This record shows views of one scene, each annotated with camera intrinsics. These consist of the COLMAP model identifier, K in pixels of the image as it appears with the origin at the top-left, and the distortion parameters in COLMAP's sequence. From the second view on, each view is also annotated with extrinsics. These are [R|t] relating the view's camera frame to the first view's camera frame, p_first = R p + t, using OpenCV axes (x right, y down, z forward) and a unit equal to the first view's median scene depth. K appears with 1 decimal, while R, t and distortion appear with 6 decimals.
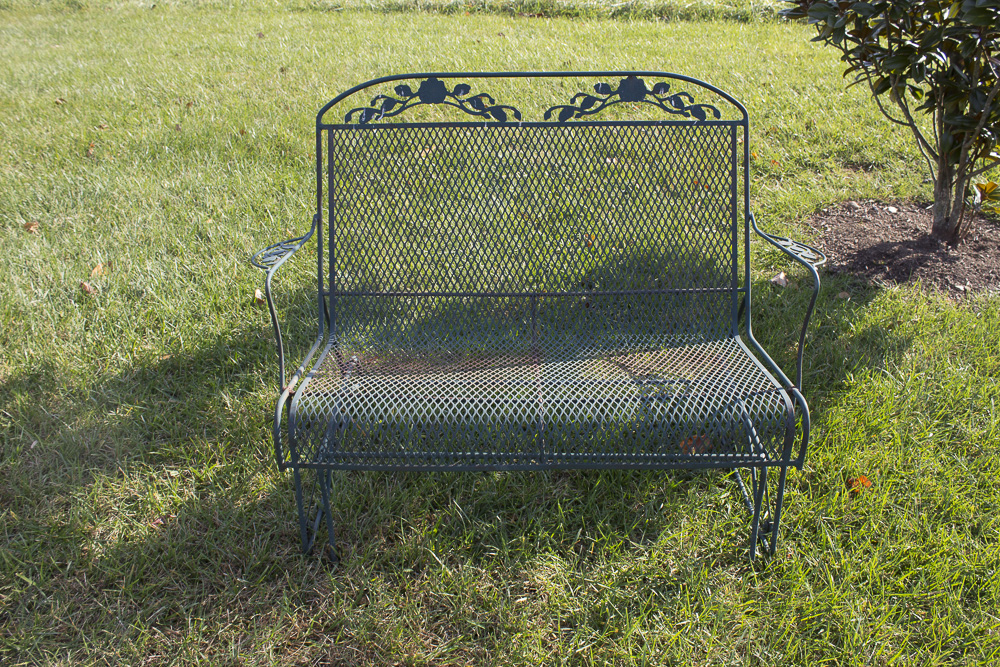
lens RADIAL K [[546.6, 0, 501.1], [0, 546.6, 356.6], [0, 0, 1]] dist [-0.020682, 0.000189]
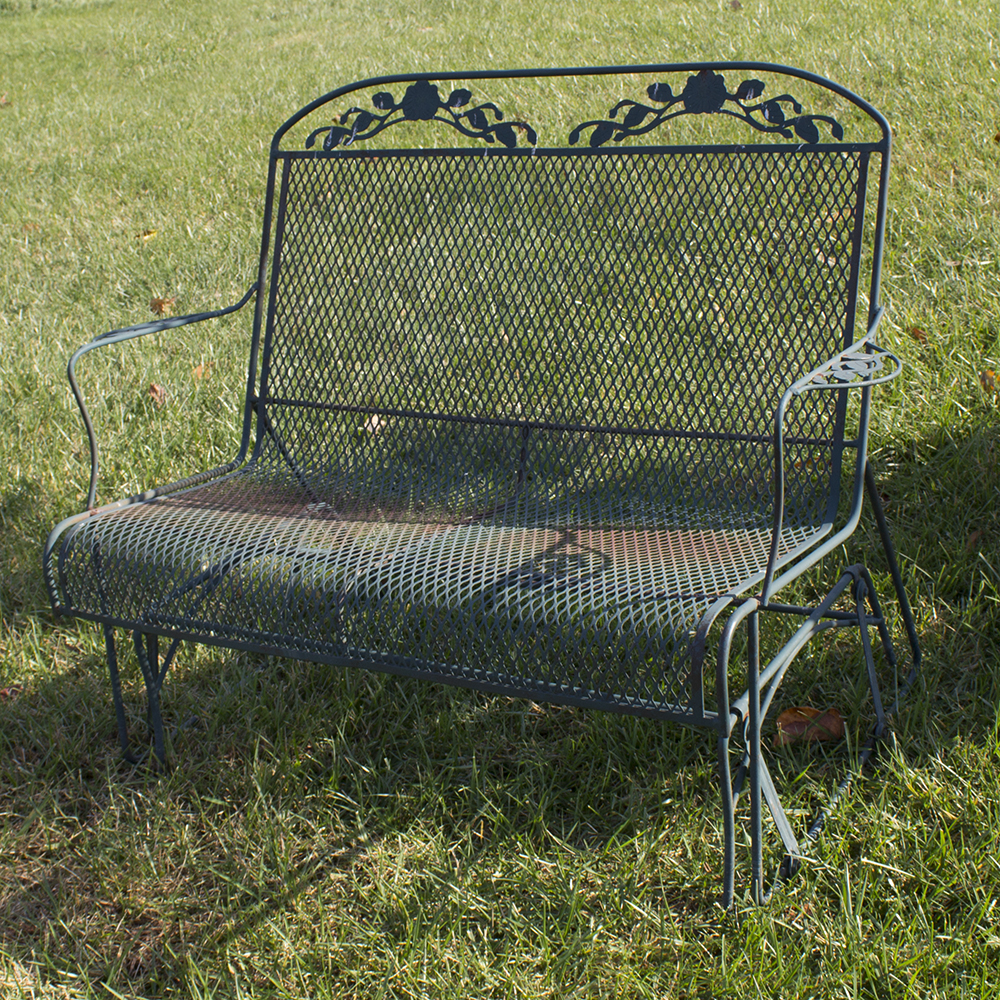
lens RADIAL K [[912.0, 0, 500.3], [0, 912.0, 502.3], [0, 0, 1]] dist [0.004079, -0.004276]
pose [[0.949607, 0.110706, -0.293244, 0.349303], [-0.120316, 0.992624, -0.014882, -0.003980], [0.289433, 0.049414, 0.955922, 0.001315]]
